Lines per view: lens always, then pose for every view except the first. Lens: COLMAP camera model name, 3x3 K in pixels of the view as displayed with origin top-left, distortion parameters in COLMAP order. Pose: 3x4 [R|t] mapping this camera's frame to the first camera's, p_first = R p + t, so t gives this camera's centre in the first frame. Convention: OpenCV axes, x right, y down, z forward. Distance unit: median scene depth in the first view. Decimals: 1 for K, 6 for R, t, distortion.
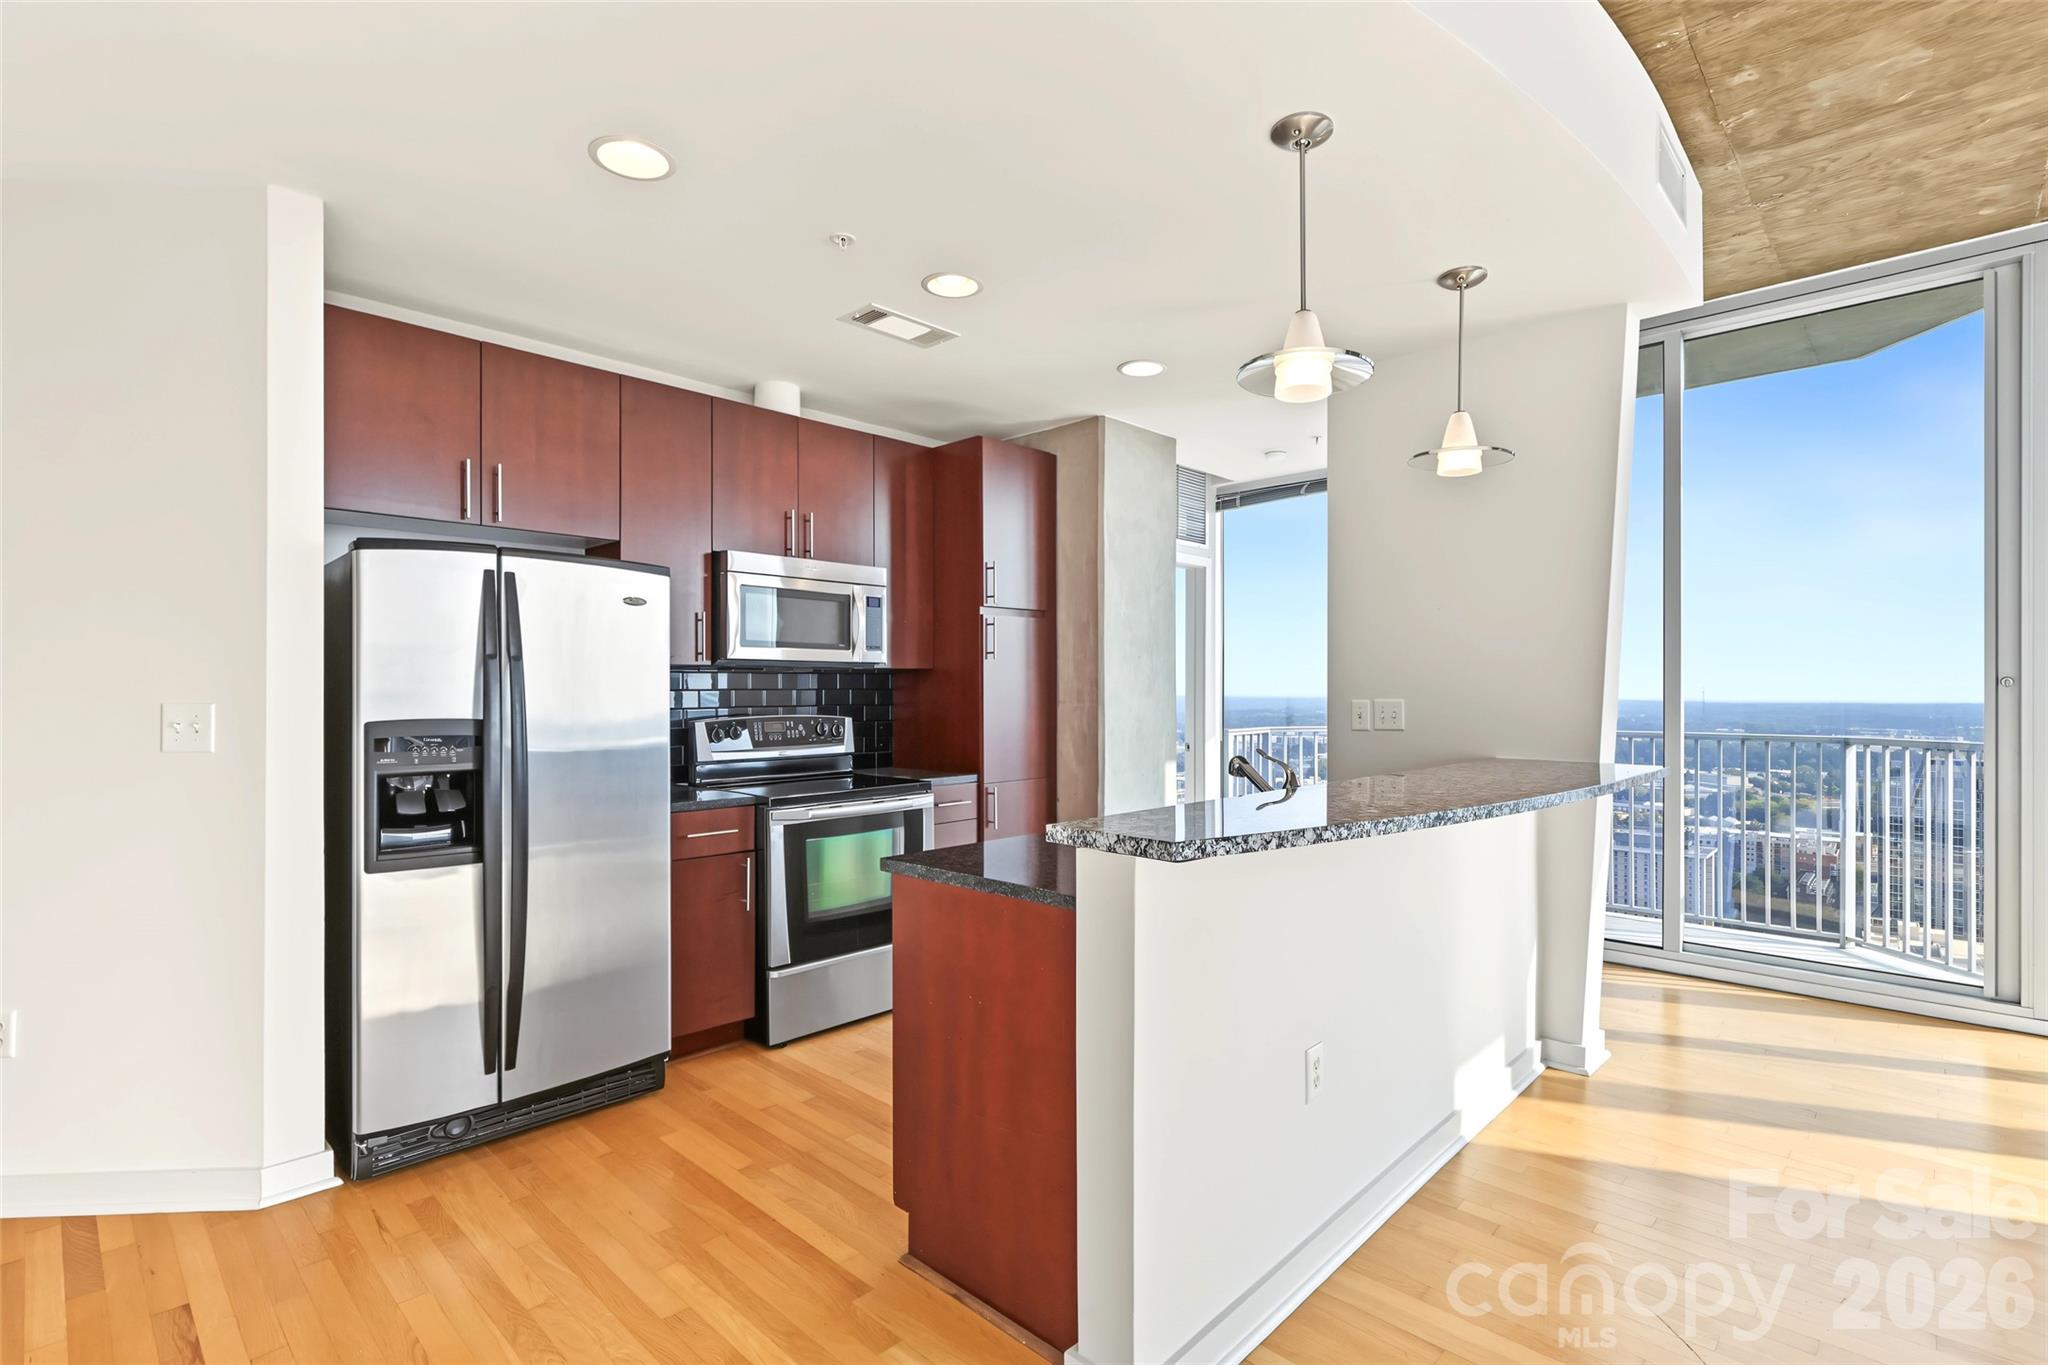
lens RADIAL K [[964.8, 0, 1029.9], [0, 964.8, 684.5], [0, 0, 1]] dist [0.002841, 0.000323]
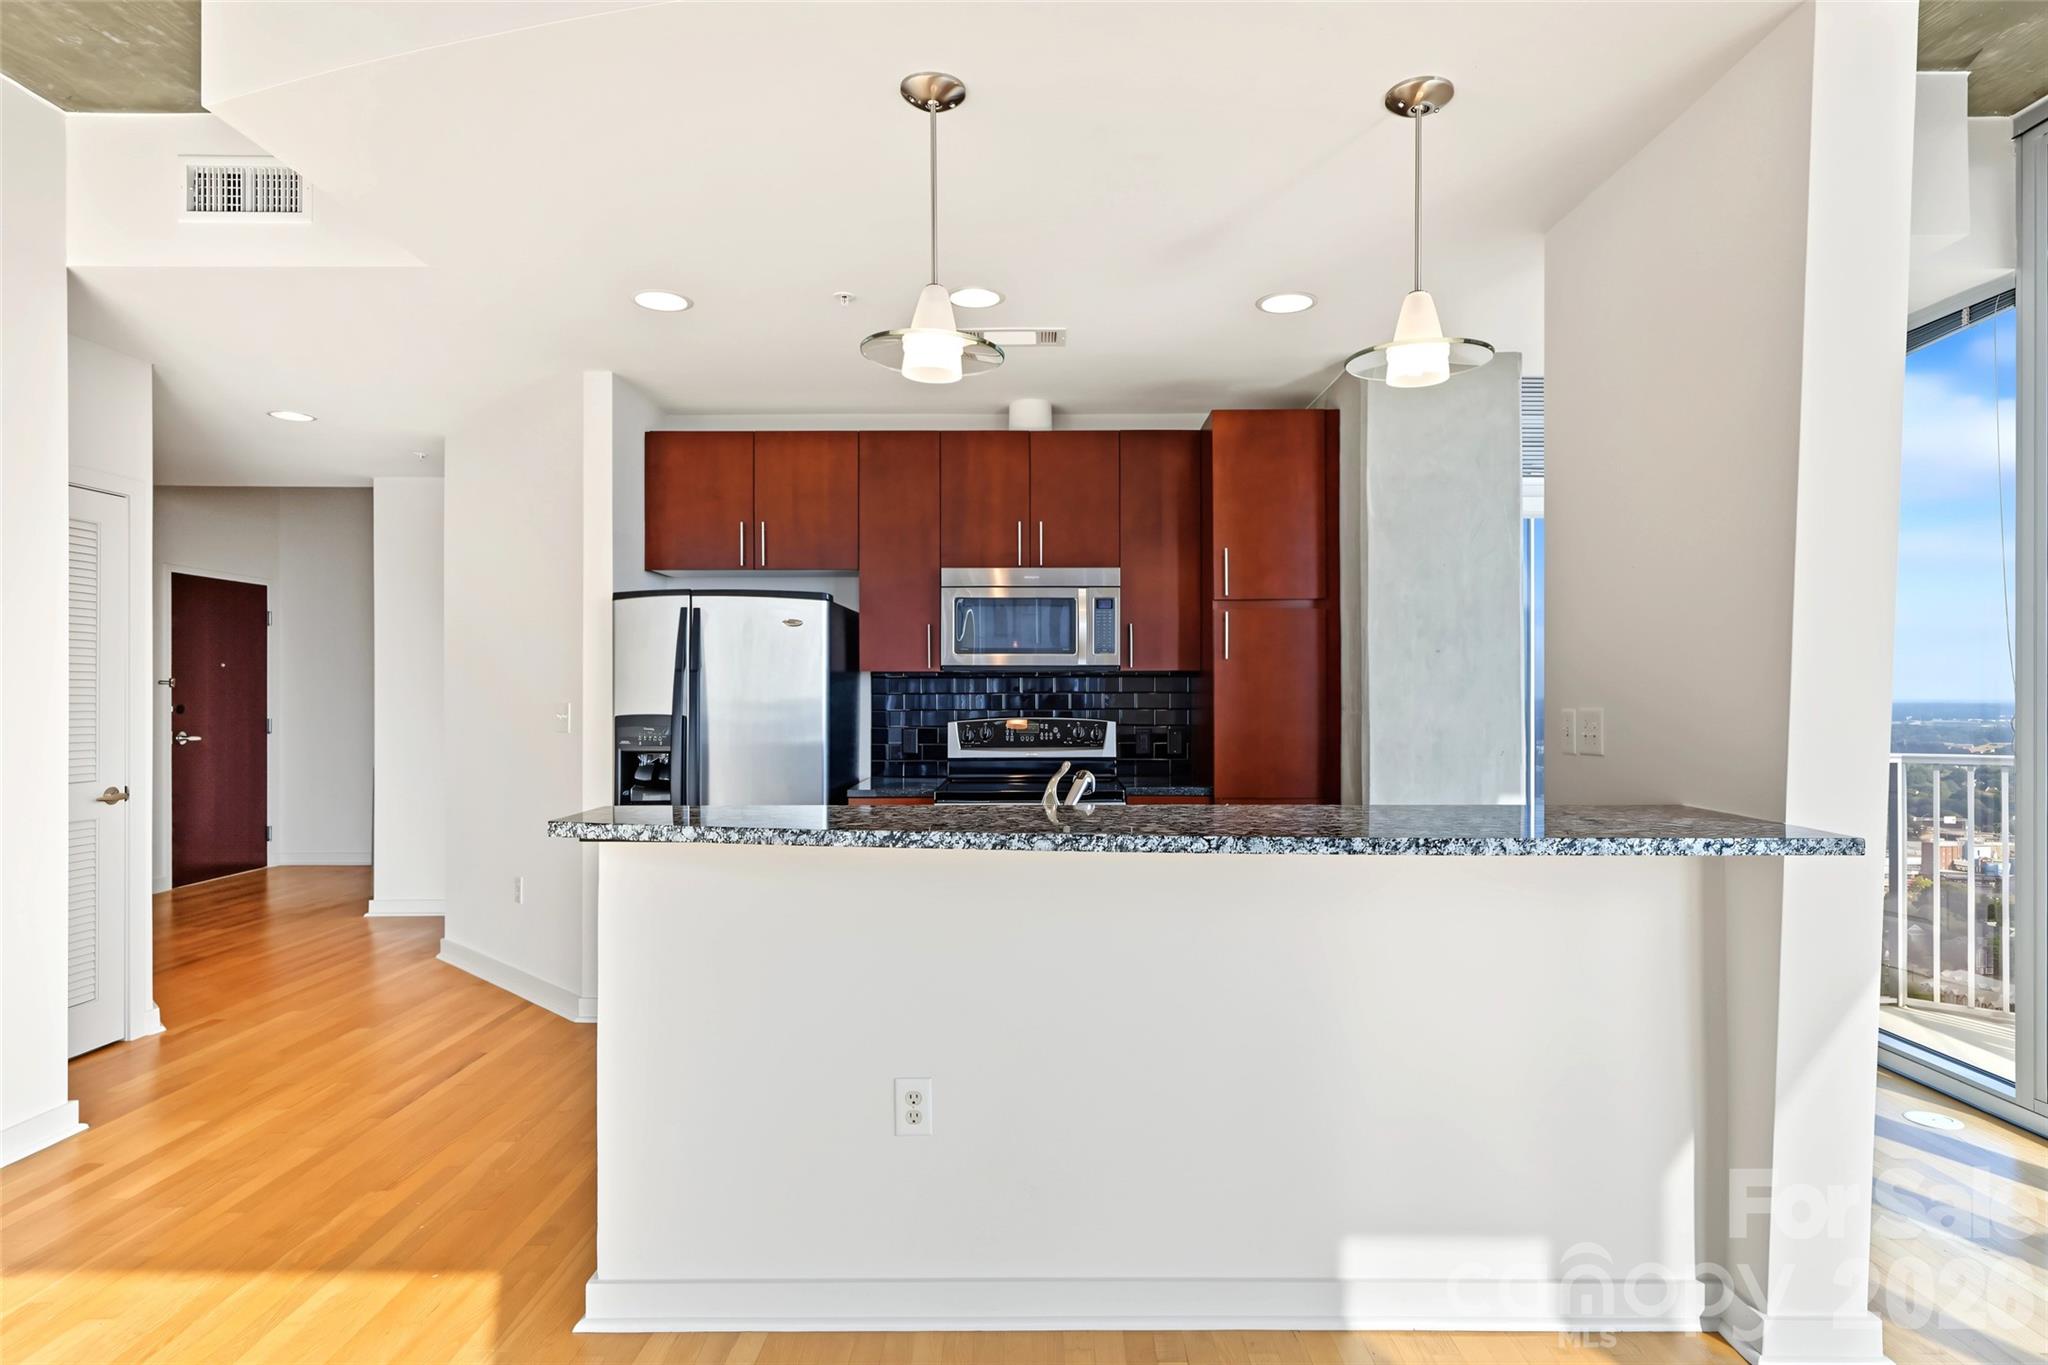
lens RADIAL K [[1076.8, 0, 1033.5], [0, 1076.8, 685.4], [0, 0, 1]] dist [-0.004538, 0.001531]
pose [[0.688920, -0.005916, -0.724813, 0.688811], [0.005595, 0.999980, -0.002843, 0.000125], [0.724816, -0.002097, 0.688939, 0.228792]]
